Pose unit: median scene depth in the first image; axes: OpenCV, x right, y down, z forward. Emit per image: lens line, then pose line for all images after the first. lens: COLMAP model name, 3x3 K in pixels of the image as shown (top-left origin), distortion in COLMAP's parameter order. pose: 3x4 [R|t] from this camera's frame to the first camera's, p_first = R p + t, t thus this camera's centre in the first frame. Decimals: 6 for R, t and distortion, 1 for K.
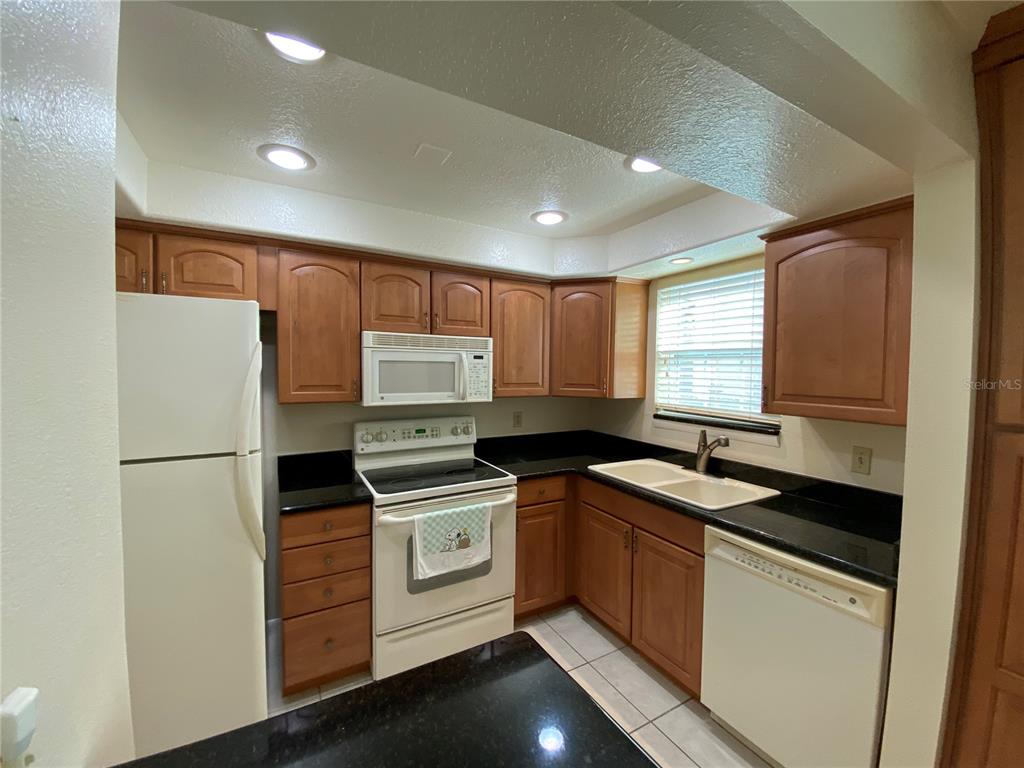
lens RADIAL K [[411.2, 0, 517.4], [0, 411.2, 382.5], [0, 0, 1]] dist [0.010265, -0.001045]
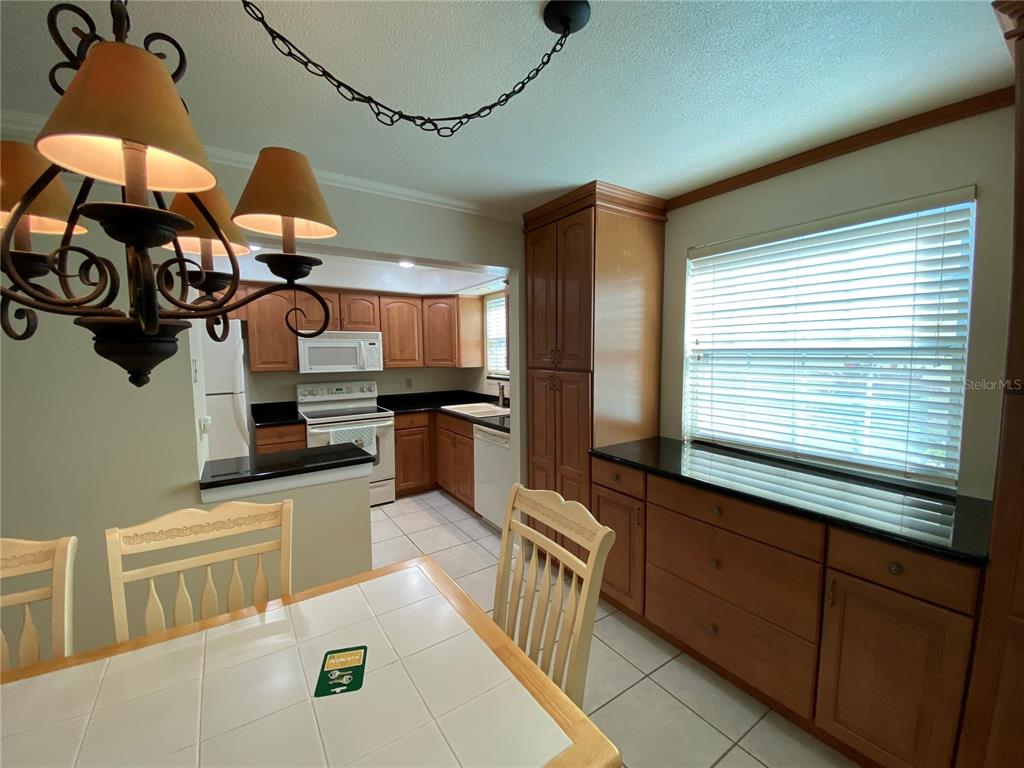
lens RADIAL K [[411.2, 0, 521.6], [0, 411.2, 382.7], [0, 0, 1]] dist [0.010265, -0.001045]
pose [[0.995929, -0.025359, 0.086502, 0.377052], [0.021714, 0.998846, 0.042827, 0.039099], [-0.087488, -0.040775, 0.995331, -0.762285]]
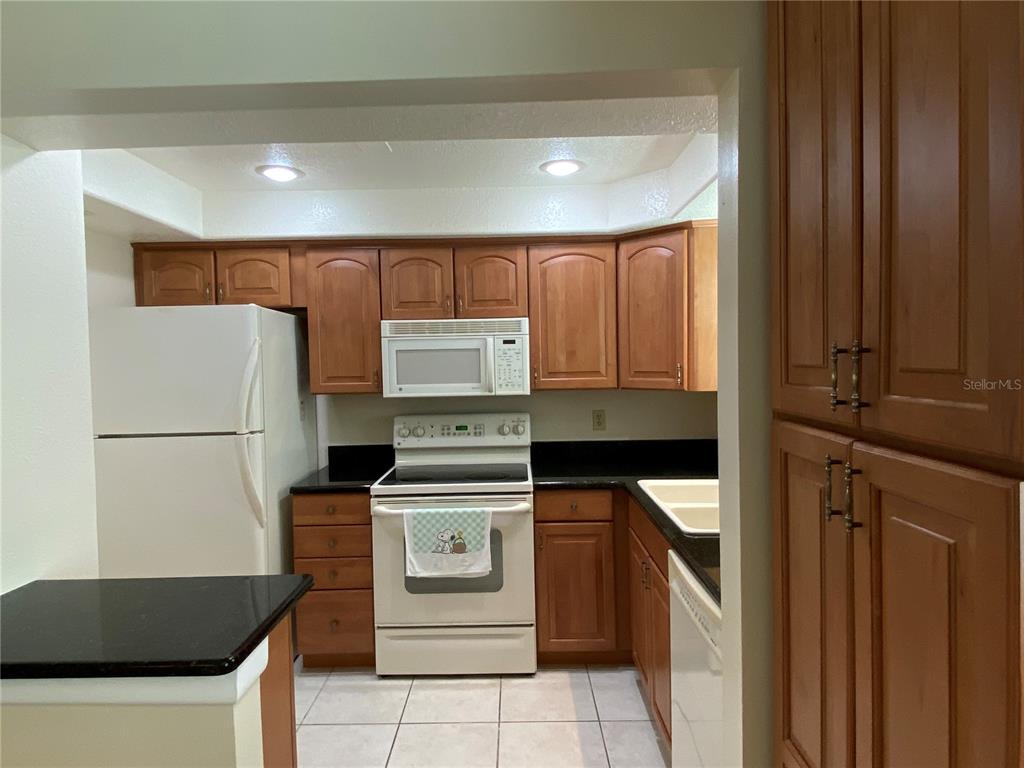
lens RADIAL K [[628.6, 0, 512.1], [0, 628.6, 382.7], [0, 0, 1]] dist [0.077388, 0.001149]
pose [[0.864090, -0.008418, -0.503267, 0.582384], [0.012962, 0.999901, 0.005530, 0.015973], [0.503170, -0.011301, 0.864113, -0.124360]]
